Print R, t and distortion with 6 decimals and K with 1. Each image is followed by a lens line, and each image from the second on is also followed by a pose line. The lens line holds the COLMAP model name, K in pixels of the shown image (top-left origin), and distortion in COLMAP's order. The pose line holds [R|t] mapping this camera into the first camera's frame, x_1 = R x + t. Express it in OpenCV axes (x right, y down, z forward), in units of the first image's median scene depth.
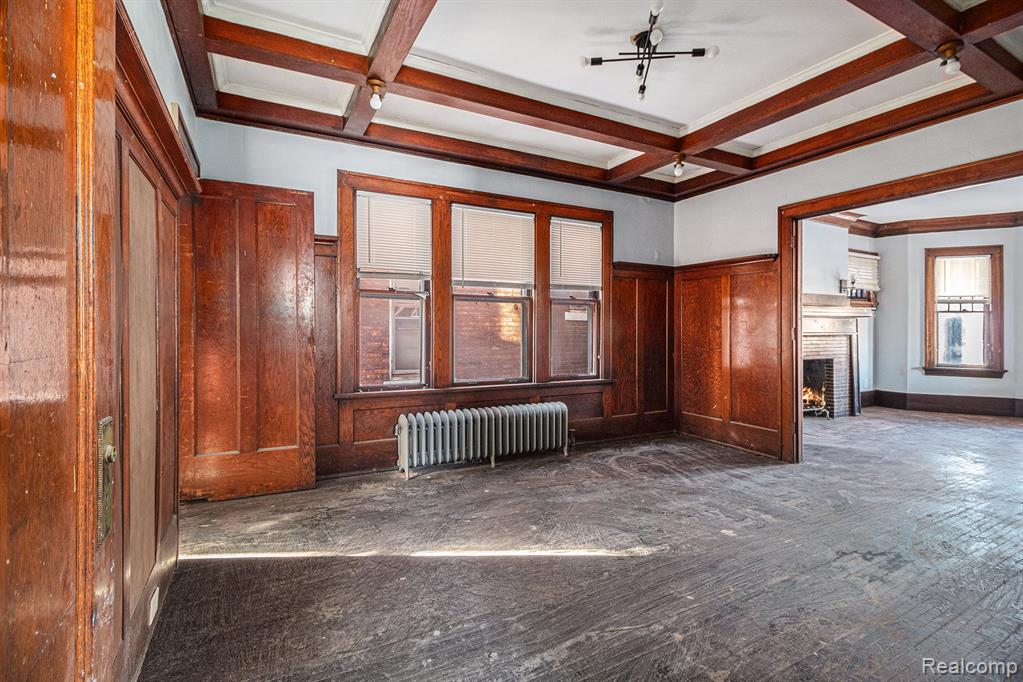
lens RADIAL K [[478.5, 0, 511.5], [0, 478.5, 319.6], [0, 0, 1]] dist [-0.036633, 0.000325]
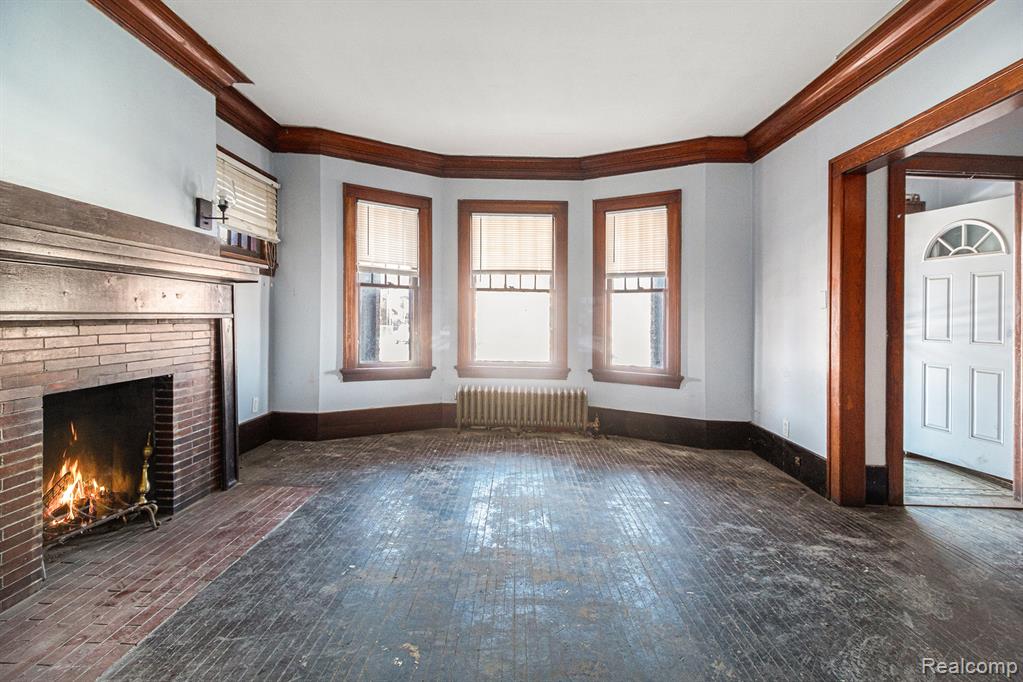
lens RADIAL K [[483.2, 0, 515.8], [0, 483.2, 321.2], [0, 0, 1]] dist [-0.027763, -0.000860]
pose [[0.456420, -0.001732, 0.889763, 0.423702], [-0.024595, 0.999591, 0.014563, 0.020417], [-0.889425, -0.028531, 0.456191, 0.503748]]
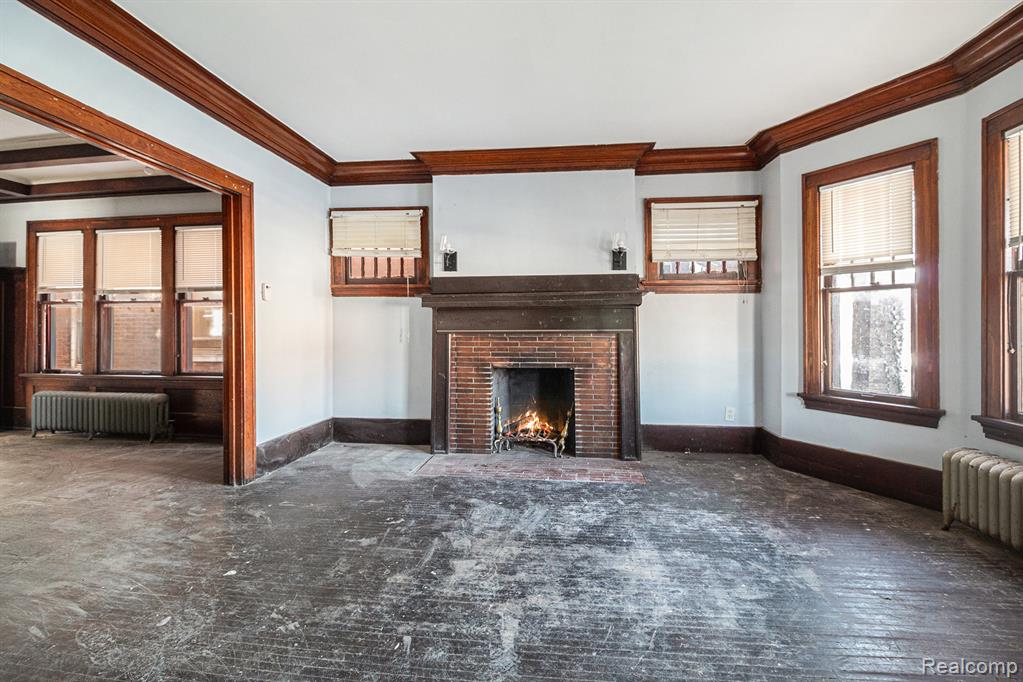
lens RADIAL K [[483.2, 0, 515.8], [0, 483.2, 321.2], [0, 0, 1]] dist [-0.027763, -0.000860]
pose [[0.829197, -0.015369, -0.558745, 0.948581], [0.015766, 0.999867, -0.004106, 0.015476], [0.558734, -0.005404, 0.829329, 0.358286]]
